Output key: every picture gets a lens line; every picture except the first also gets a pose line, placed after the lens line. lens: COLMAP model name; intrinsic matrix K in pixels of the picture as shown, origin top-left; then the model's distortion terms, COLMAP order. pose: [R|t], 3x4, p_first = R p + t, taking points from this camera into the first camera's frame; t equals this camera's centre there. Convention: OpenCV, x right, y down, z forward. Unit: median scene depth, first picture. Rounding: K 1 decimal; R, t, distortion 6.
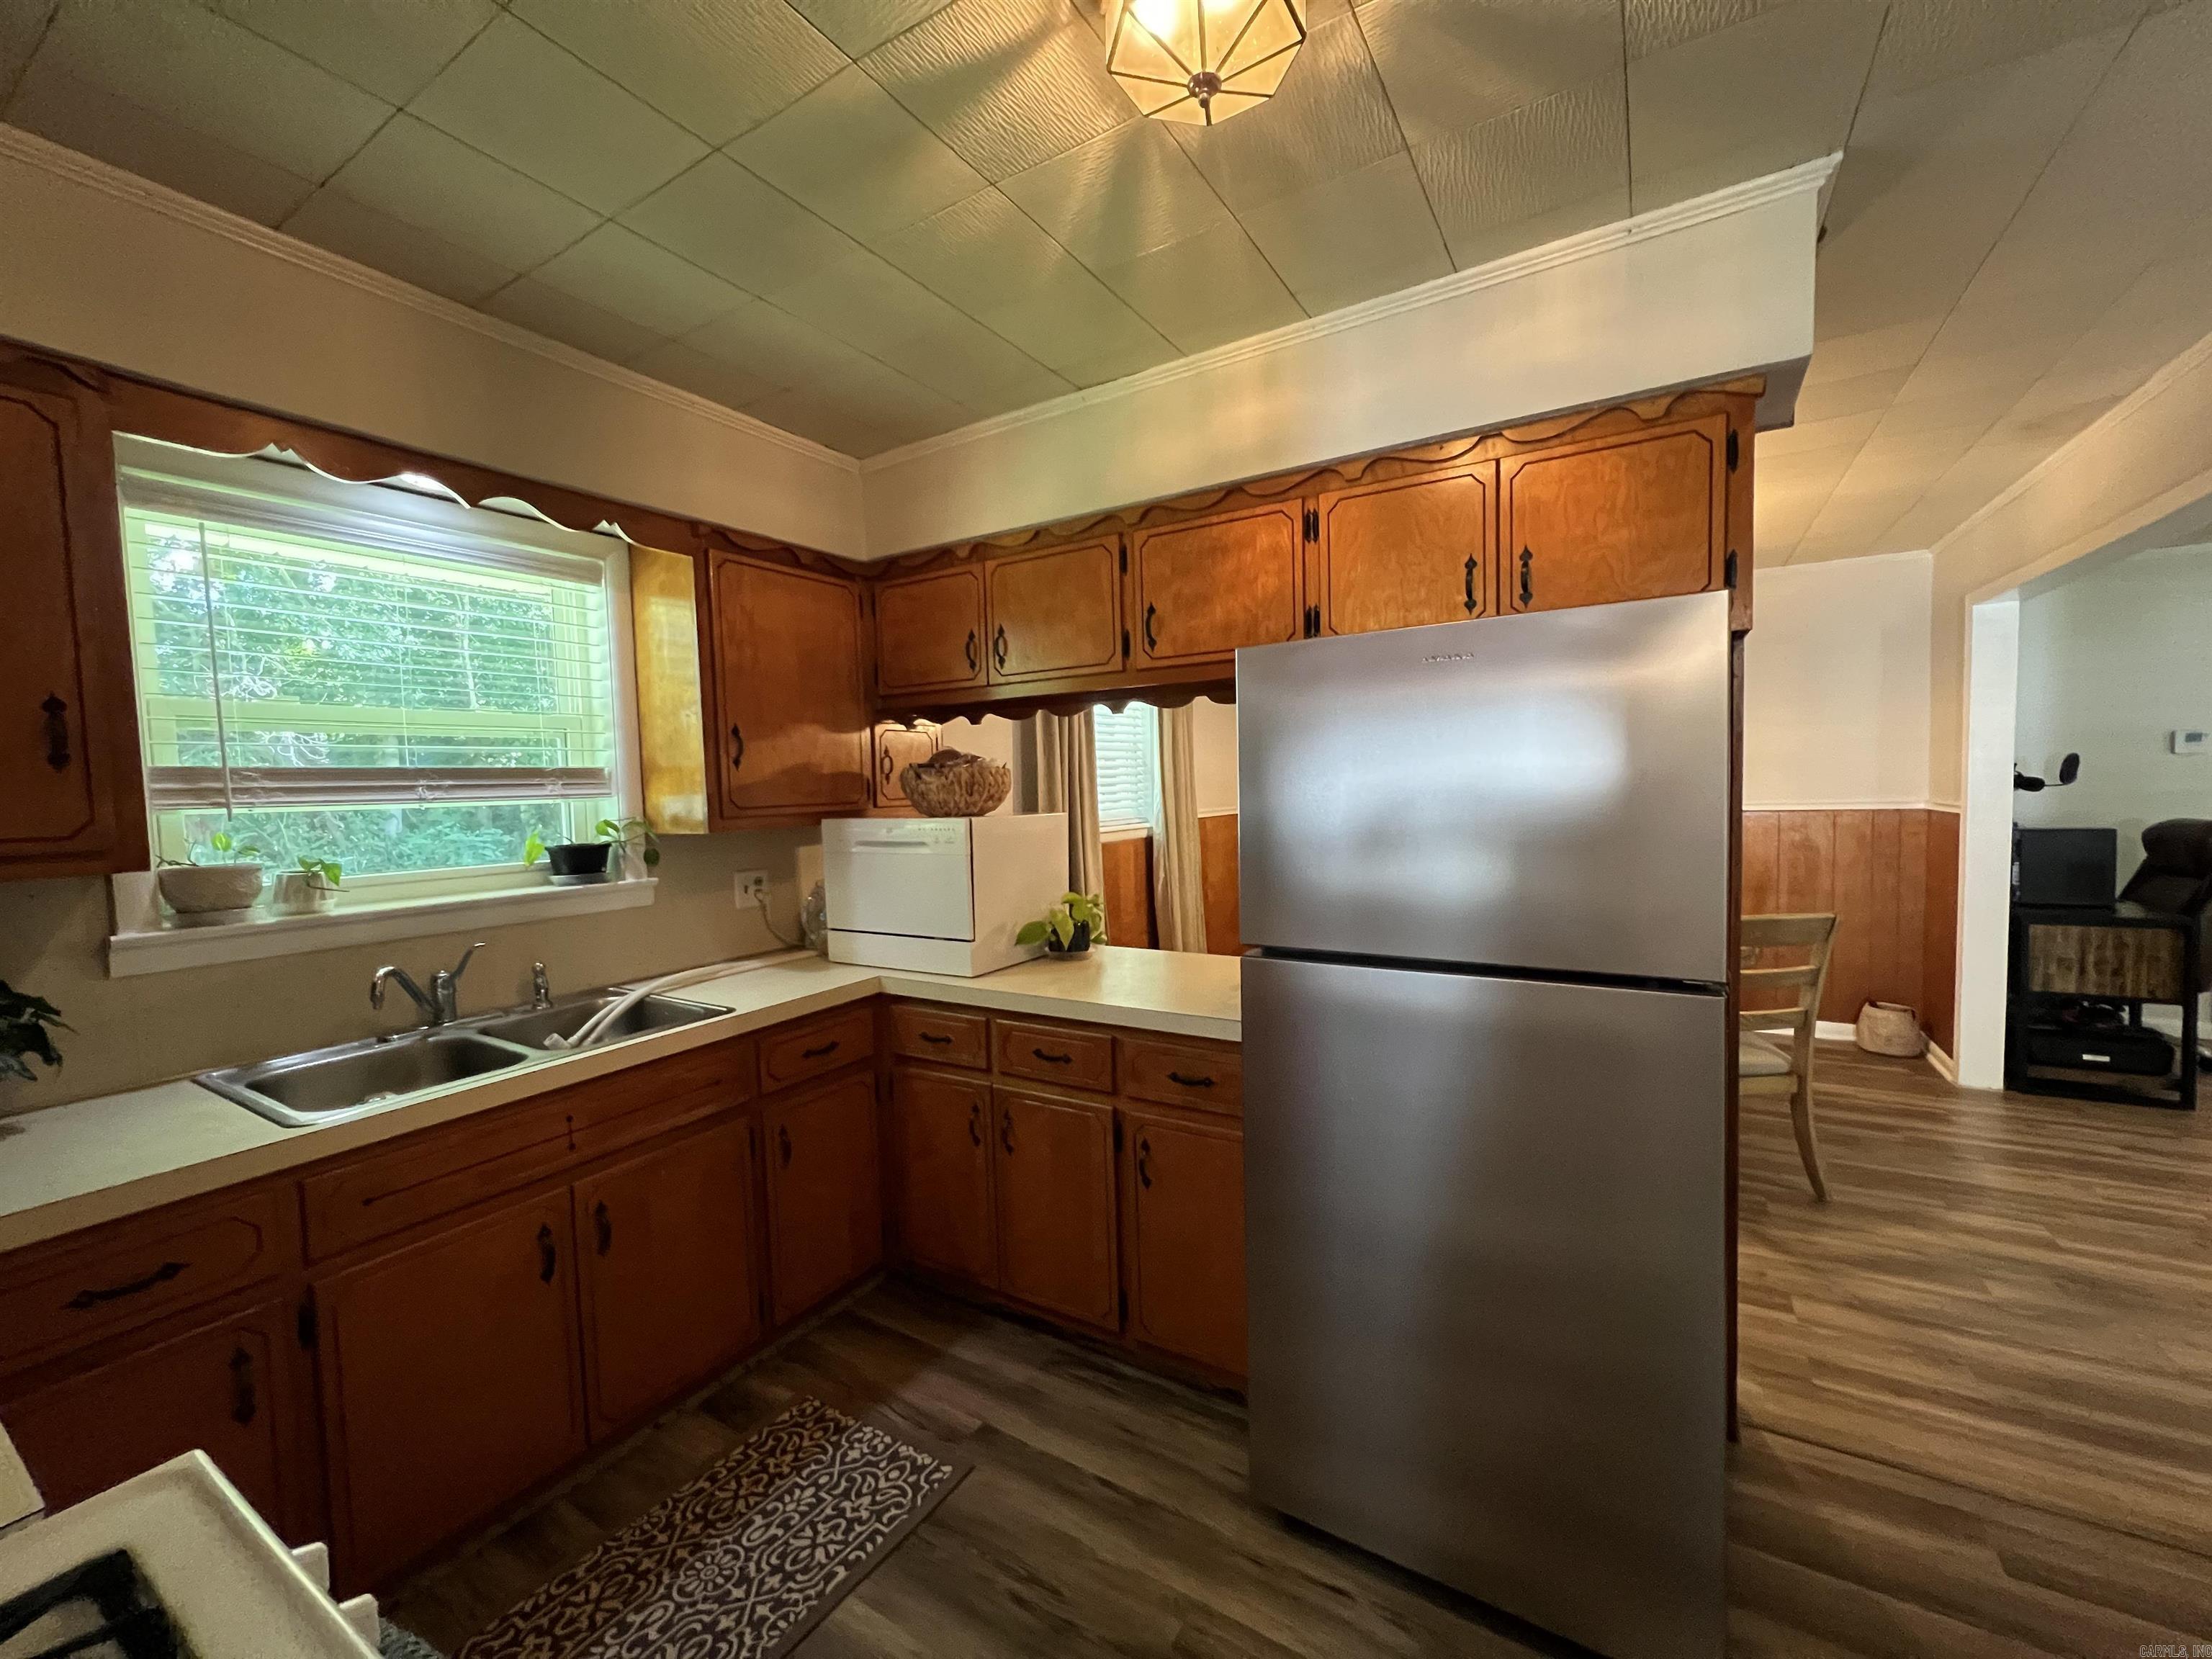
lens RADIAL K [[888.9, 0, 1110.2], [0, 888.9, 830.9], [0, 0, 1]] dist [-0.002301, 0.001198]
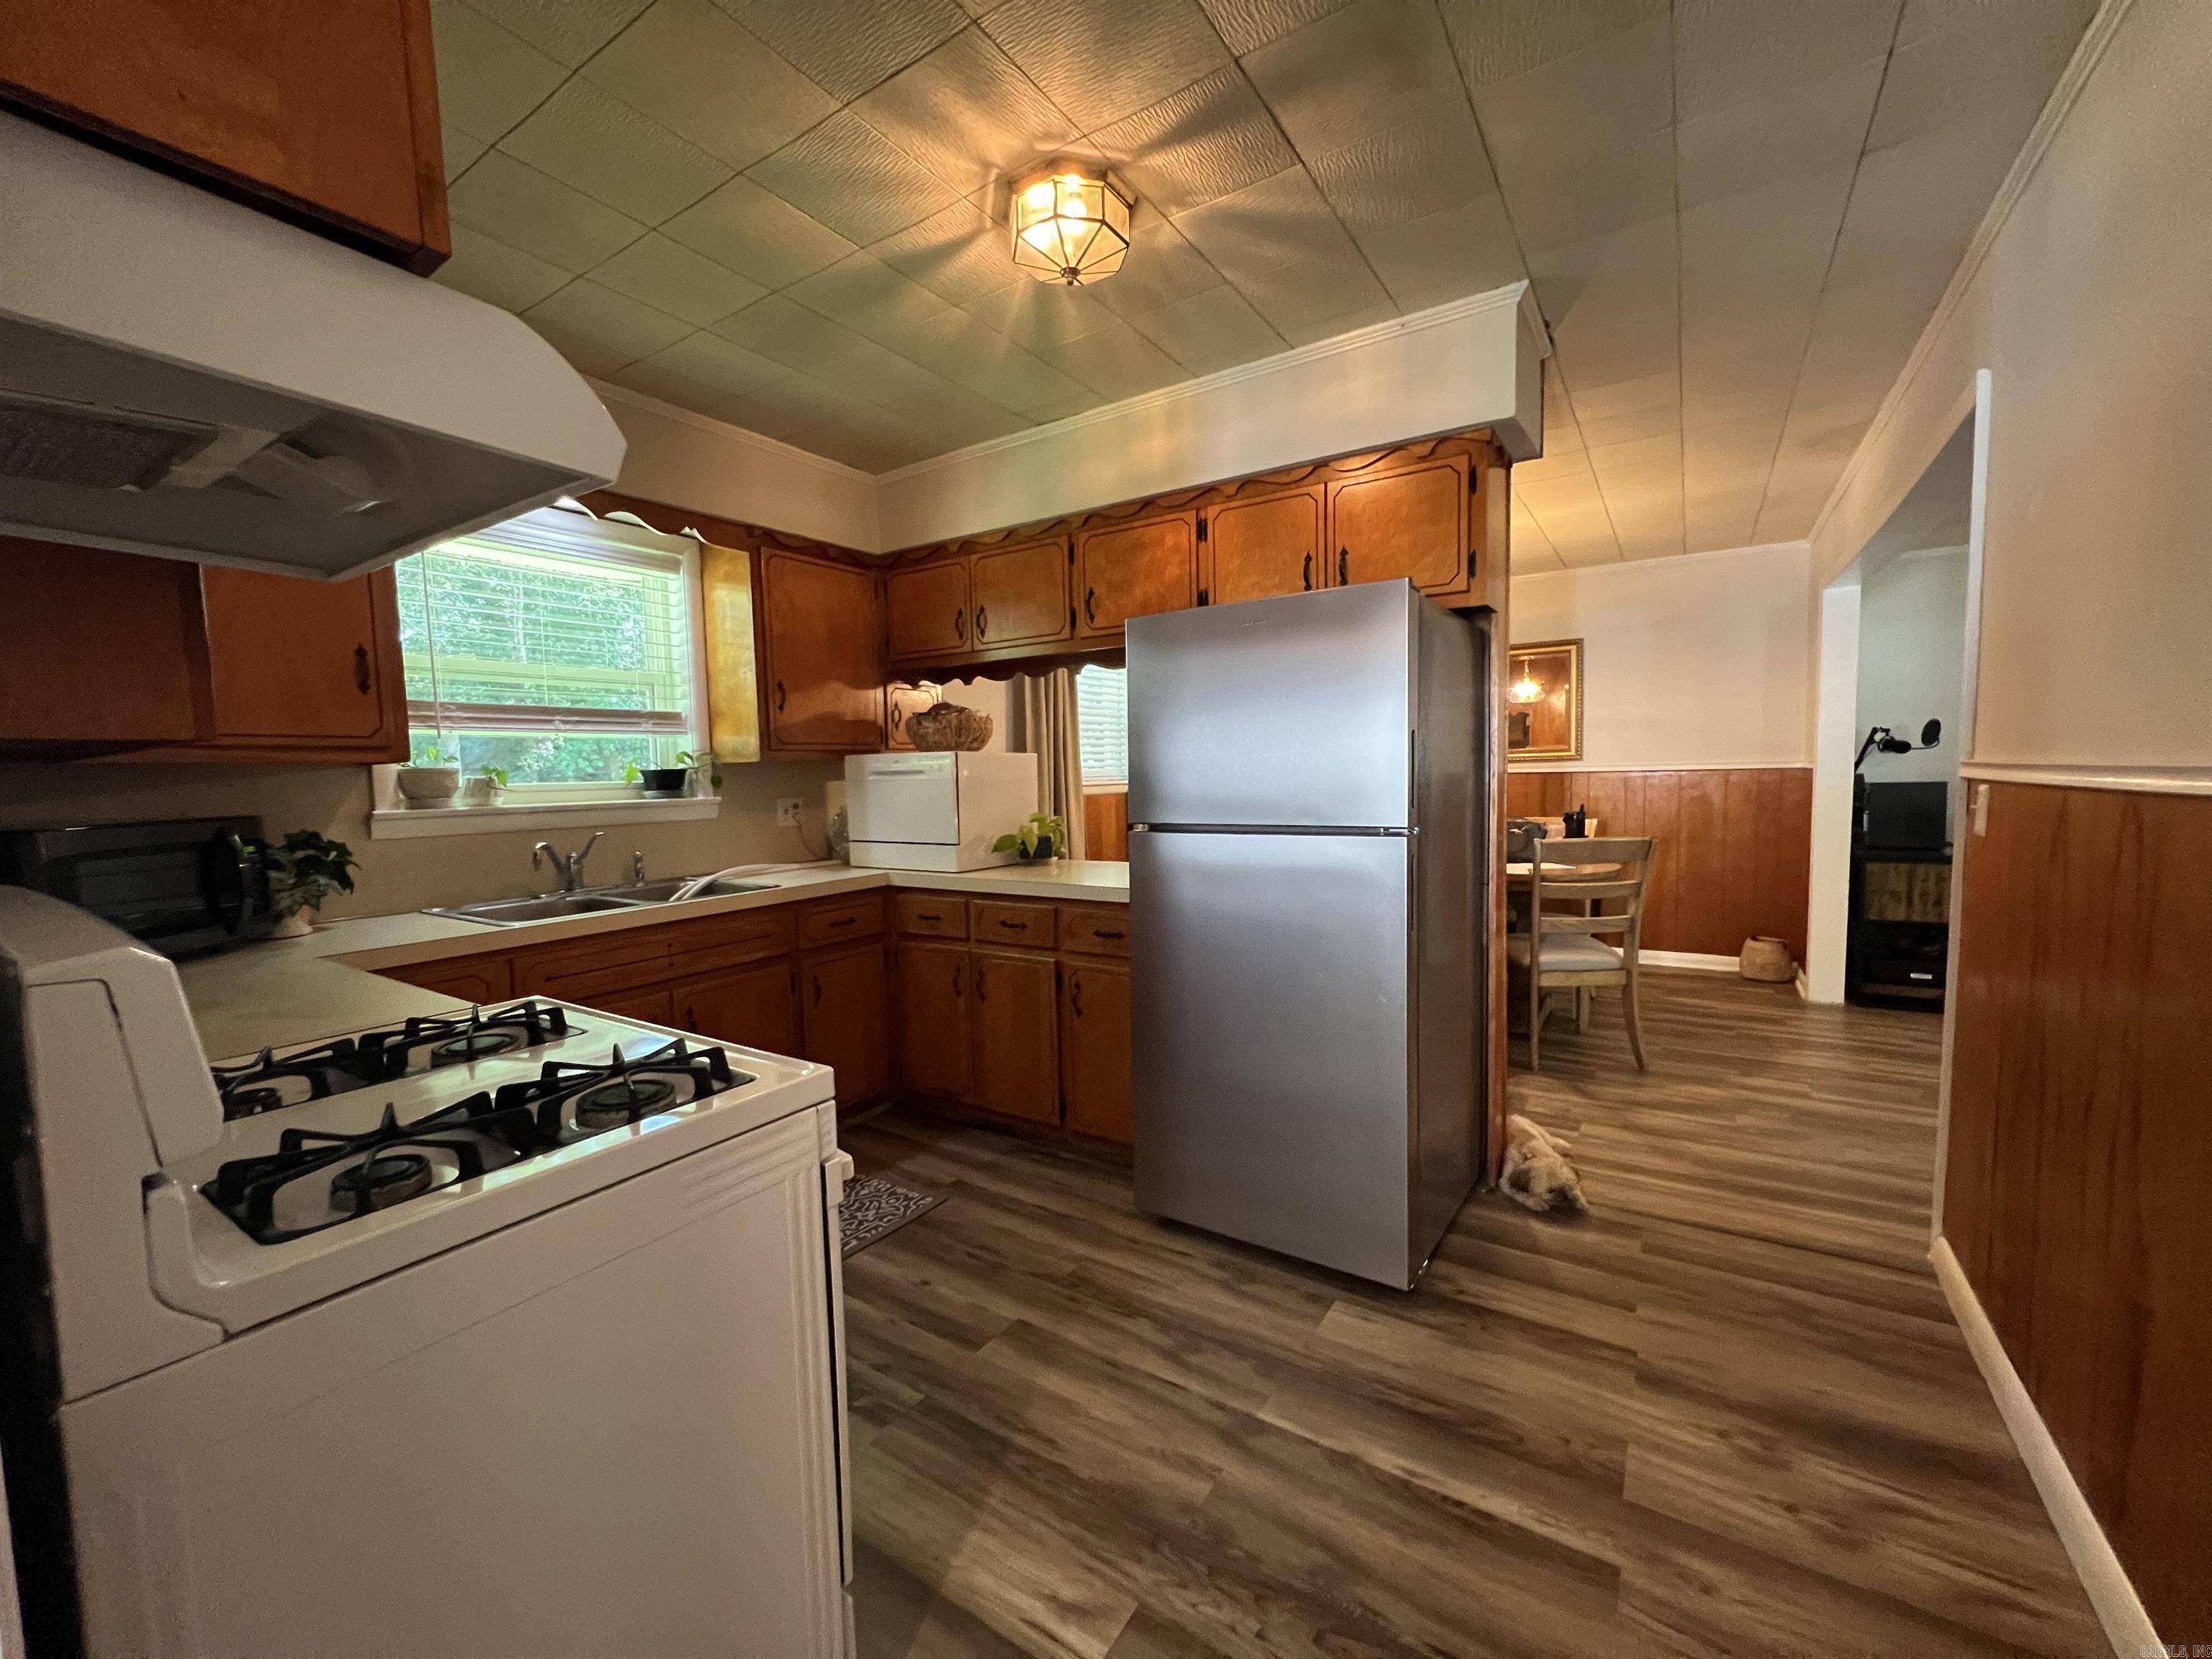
lens RADIAL K [[888.9, 0, 1108.1], [0, 888.9, 831.3], [0, 0, 1]] dist [-0.002301, 0.001198]
pose [[0.999472, 0.007773, -0.031548, 0.123858], [-0.007269, 0.999844, 0.016075, 0.091616], [0.031668, -0.015837, 0.999373, -0.349698]]
